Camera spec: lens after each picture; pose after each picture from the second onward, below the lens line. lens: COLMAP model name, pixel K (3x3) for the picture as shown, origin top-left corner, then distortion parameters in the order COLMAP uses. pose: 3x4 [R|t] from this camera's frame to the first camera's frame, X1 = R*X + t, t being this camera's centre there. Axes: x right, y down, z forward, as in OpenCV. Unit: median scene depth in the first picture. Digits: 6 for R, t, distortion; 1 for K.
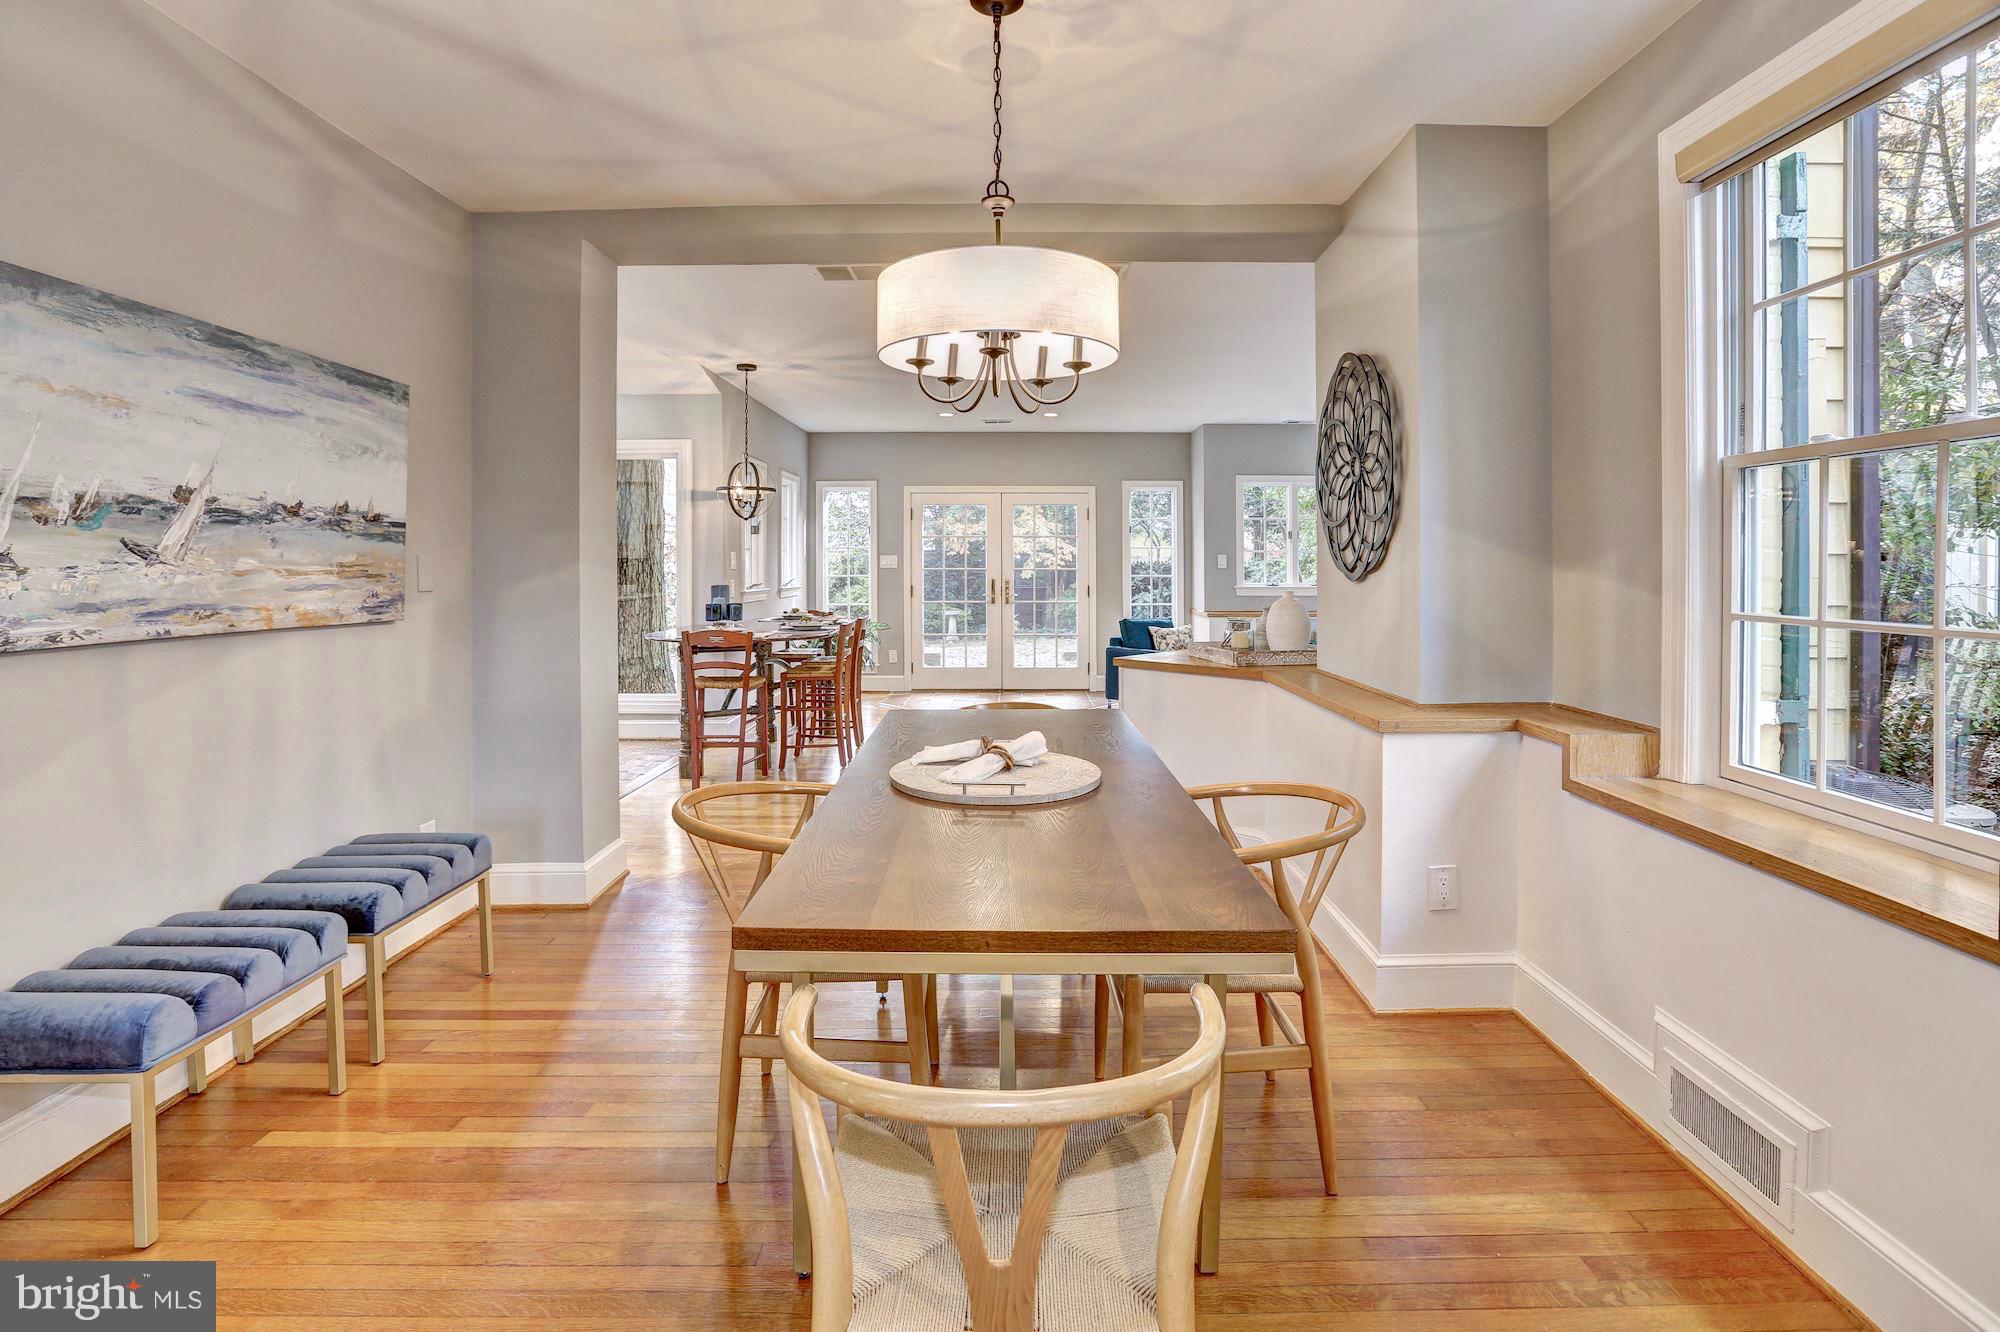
lens RADIAL K [[923.2, 0, 979.6], [0, 923.2, 578.9], [0, 0, 1]] dist [-0.042687, 0.008899]
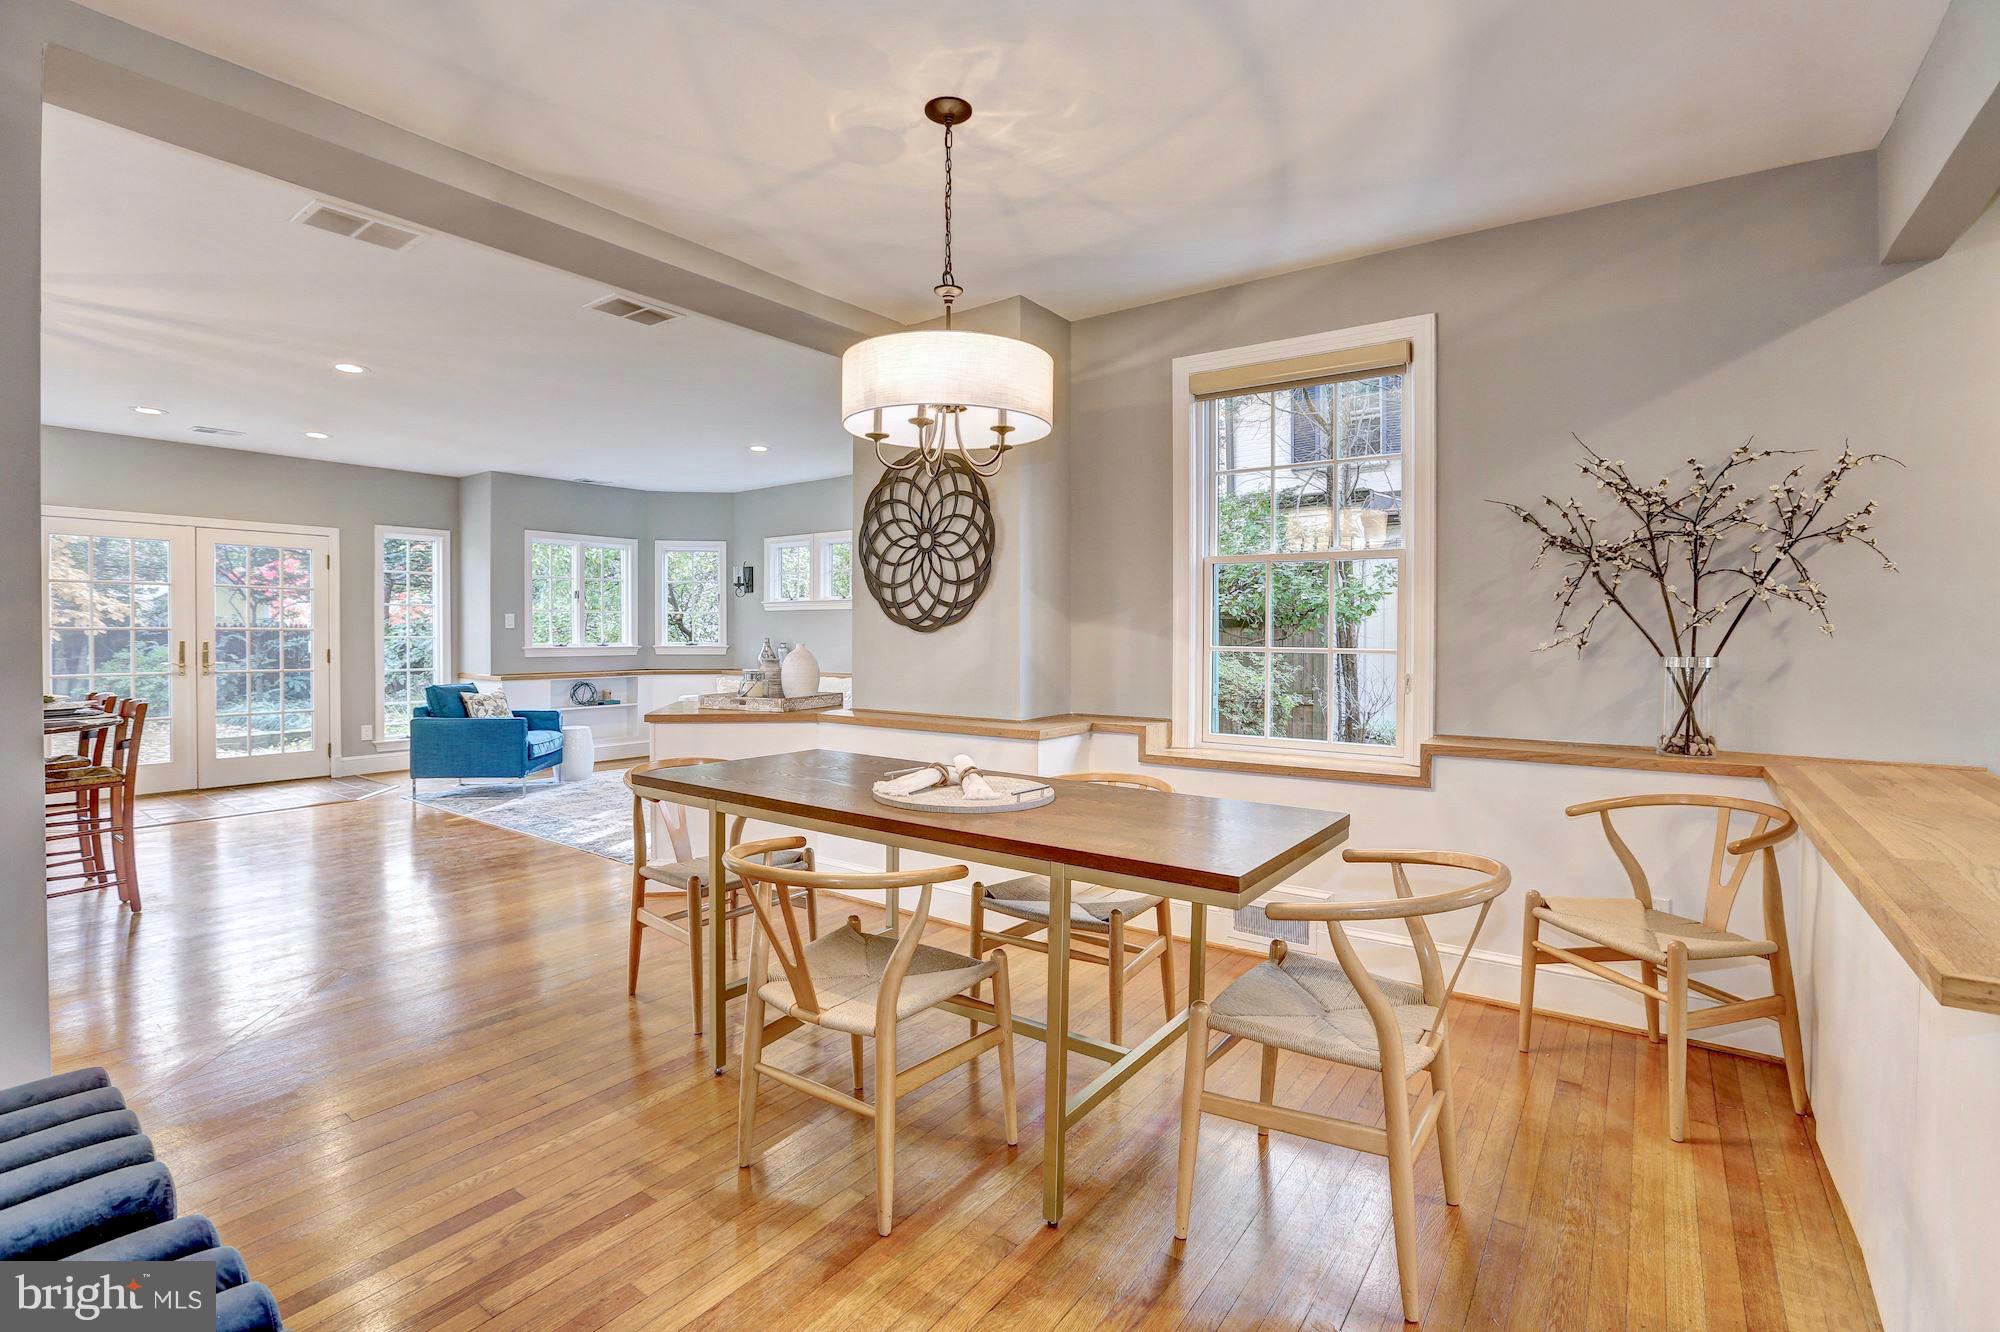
lens RADIAL K [[923.2, 0, 978.3], [0, 923.2, 621.4], [0, 0, 1]] dist [-0.042687, 0.008899]
pose [[0.586198, 0.008195, 0.810126, -0.288532], [0.011011, 0.999776, -0.018080, 0.005532], [-0.810093, 0.019518, 0.585976, 0.106599]]
